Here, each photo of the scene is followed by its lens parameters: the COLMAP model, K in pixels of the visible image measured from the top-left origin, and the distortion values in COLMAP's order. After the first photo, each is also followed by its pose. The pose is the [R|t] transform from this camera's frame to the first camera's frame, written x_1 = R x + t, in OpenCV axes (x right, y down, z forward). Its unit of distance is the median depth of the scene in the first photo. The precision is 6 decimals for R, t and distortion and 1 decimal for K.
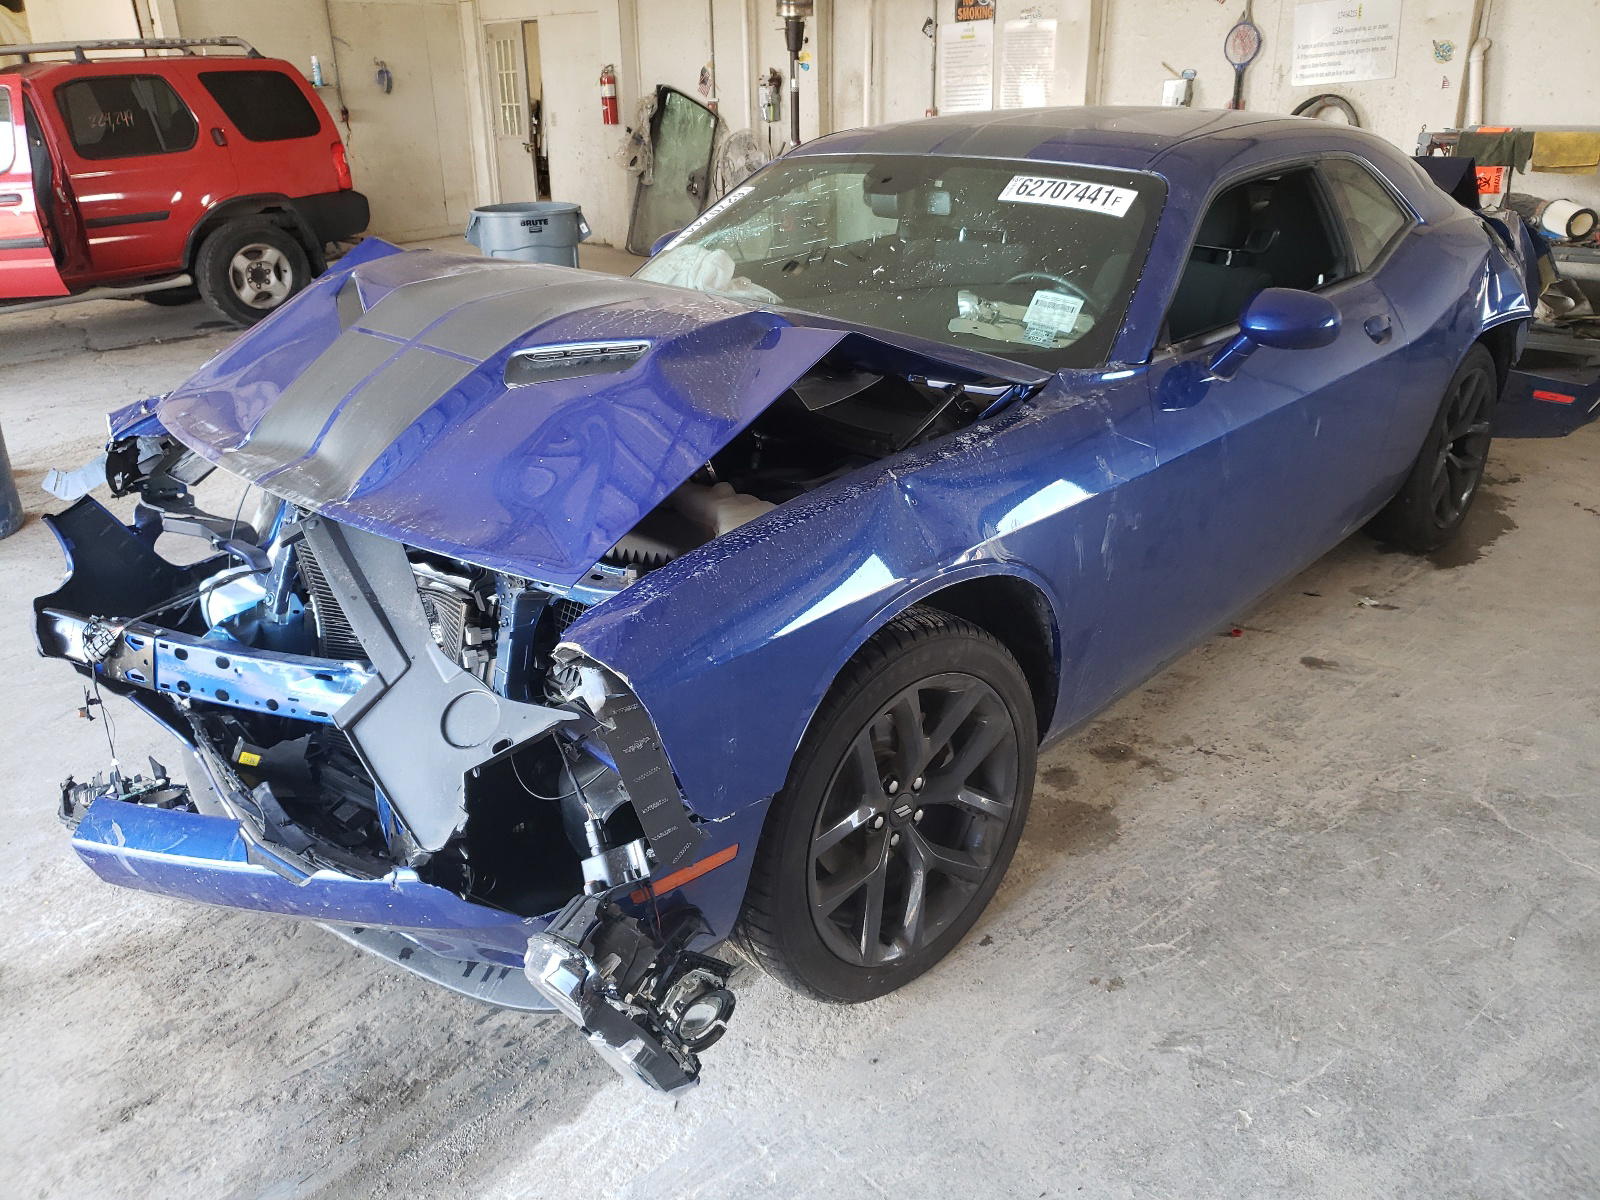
lens RADIAL K [[1271.6, 0, 823.6], [0, 1271.6, 600.2], [0, 0, 1]] dist [-0.007521, 0.068285]
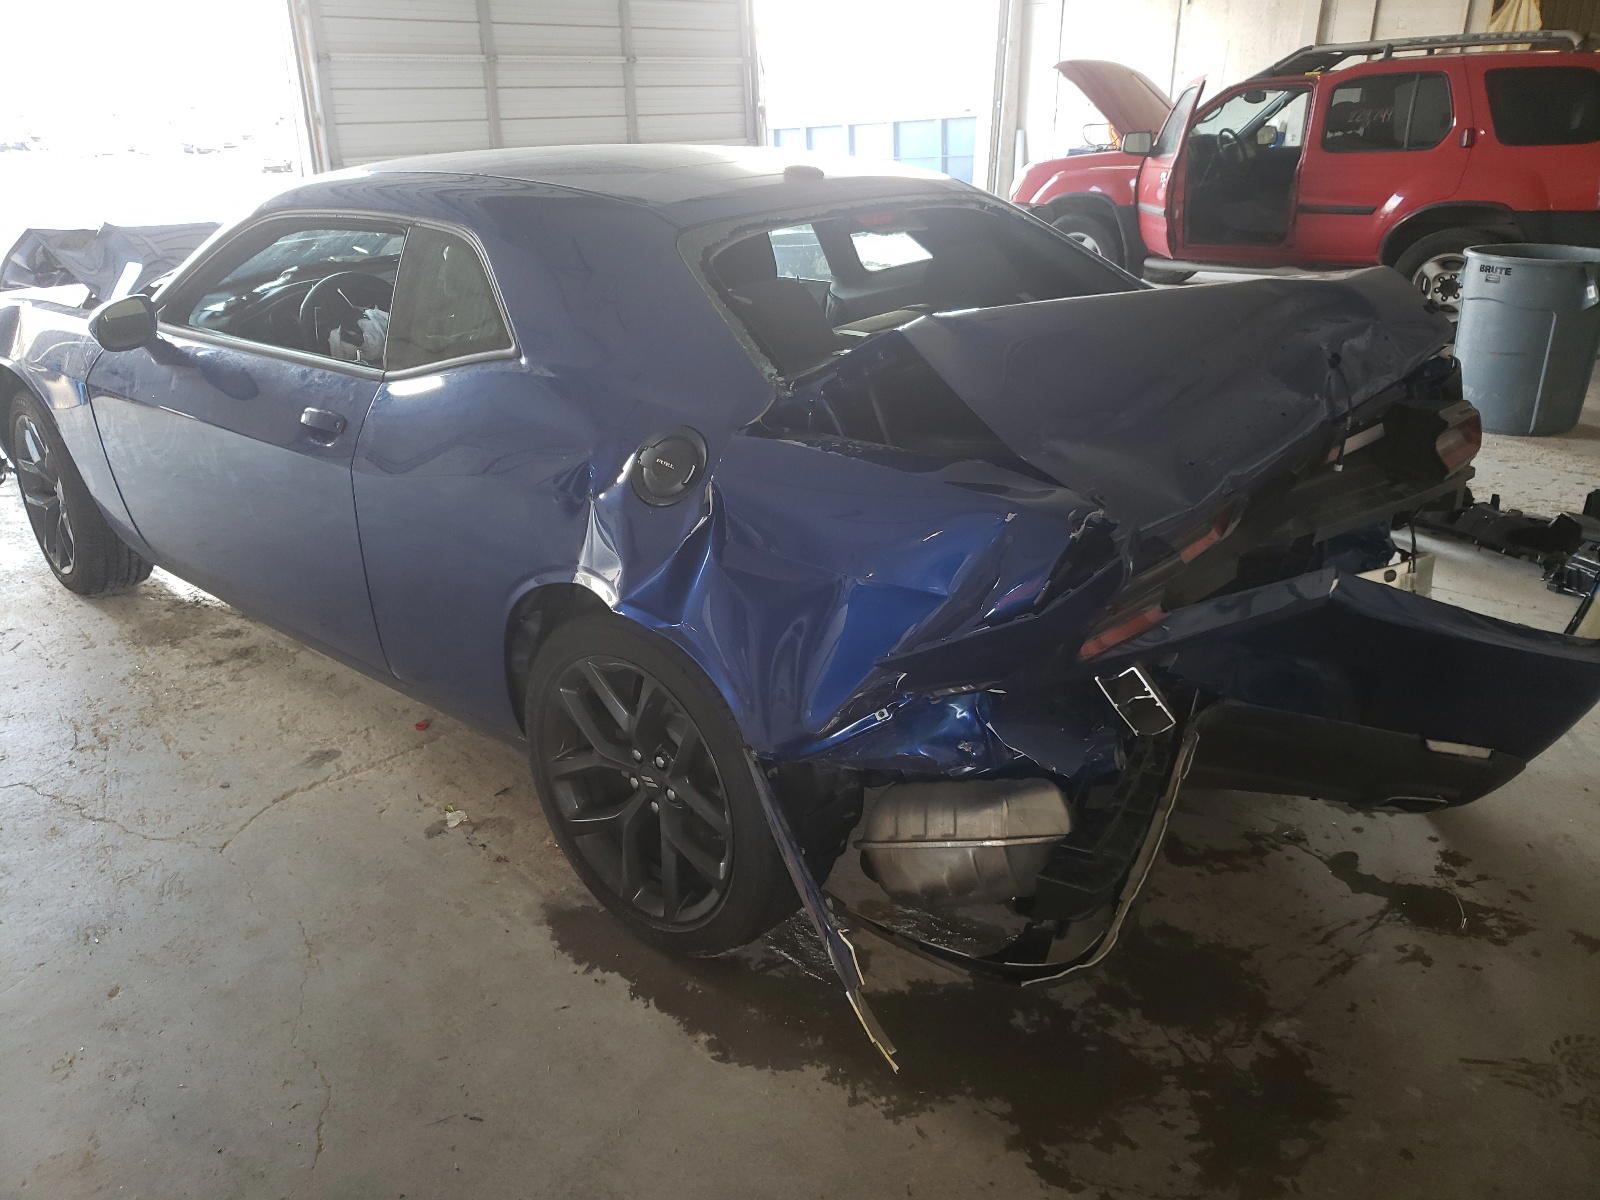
lens RADIAL K [[1285.6, 0, 800.0], [0, 1285.6, 600.0], [0, 0, 1]] dist [0.053900, -0.008124]
pose [[-0.001302, 0.396575, -0.918001, 0.587861], [-0.387096, 0.846234, 0.366121, -0.254542], [0.922038, 0.355831, 0.152411, 0.559165]]
